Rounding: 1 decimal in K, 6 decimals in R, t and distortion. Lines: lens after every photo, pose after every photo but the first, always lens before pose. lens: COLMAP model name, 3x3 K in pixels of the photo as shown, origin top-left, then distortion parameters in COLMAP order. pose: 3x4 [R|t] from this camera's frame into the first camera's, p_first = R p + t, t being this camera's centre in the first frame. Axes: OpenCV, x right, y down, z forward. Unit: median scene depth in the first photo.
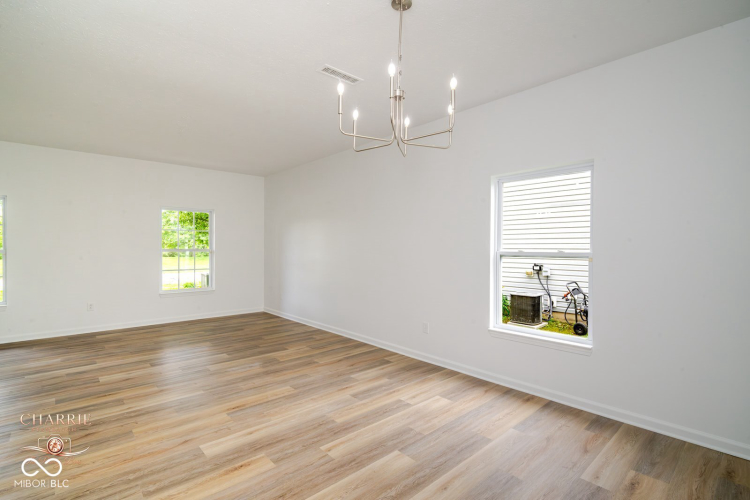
lens RADIAL K [[347.9, 0, 375.0], [0, 347.9, 250.0], [0, 0, 1]] dist [-0.008830, -0.000951]
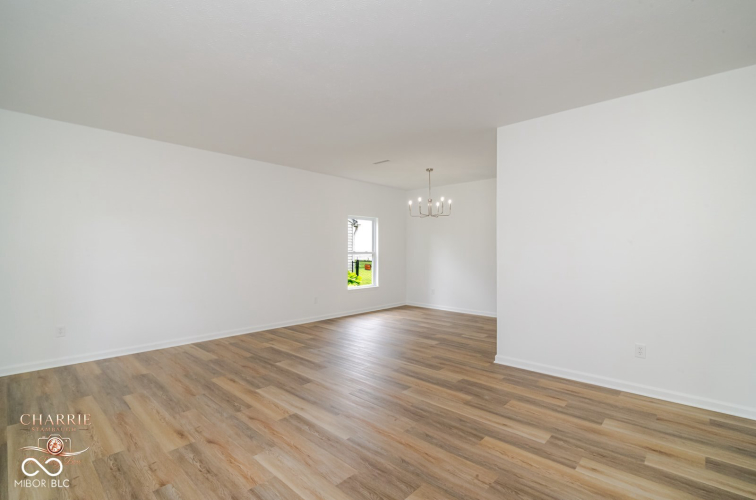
lens RADIAL K [[353.6, 0, 378.0], [0, 353.6, 250.0], [0, 0, 1]] dist [-0.001181, -0.000826]
pose [[-0.081645, -0.001594, 0.996660, -1.886184], [-0.003162, 0.999994, 0.001340, -0.011409], [-0.996656, -0.003042, -0.081650, 1.088069]]
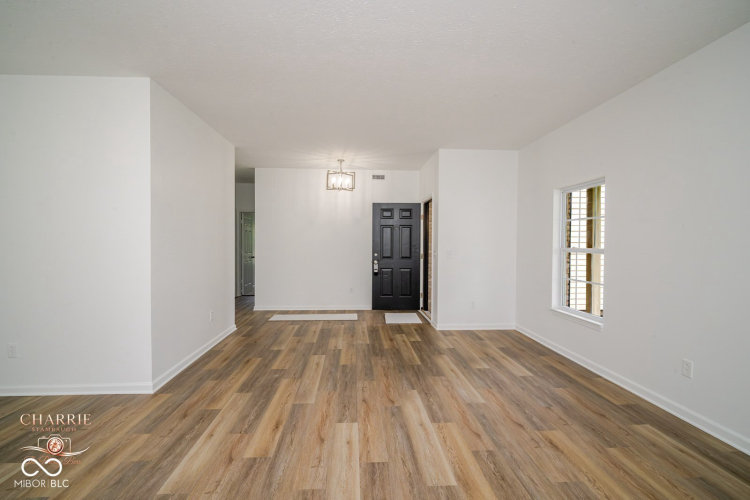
lens RADIAL K [[347.9, 0, 375.0], [0, 347.9, 250.0], [0, 0, 1]] dist [-0.008830, -0.000951]
pose [[-0.630213, 0.012216, -0.776326, -0.274544], [-0.005706, 0.999776, 0.020364, -0.014563], [0.776401, 0.017263, -0.630003, 1.620366]]
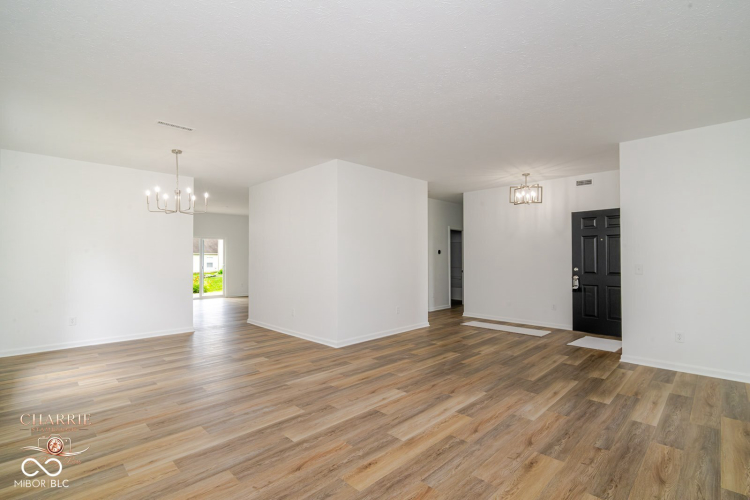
lens RADIAL K [[347.9, 0, 375.0], [0, 347.9, 250.0], [0, 0, 1]] dist [-0.008830, -0.000951]
pose [[-0.998883, -0.001592, -0.047216, -0.722869], [-0.000469, 0.999717, -0.023779, -0.002998], [0.047241, -0.023730, -0.998602, 2.137760]]
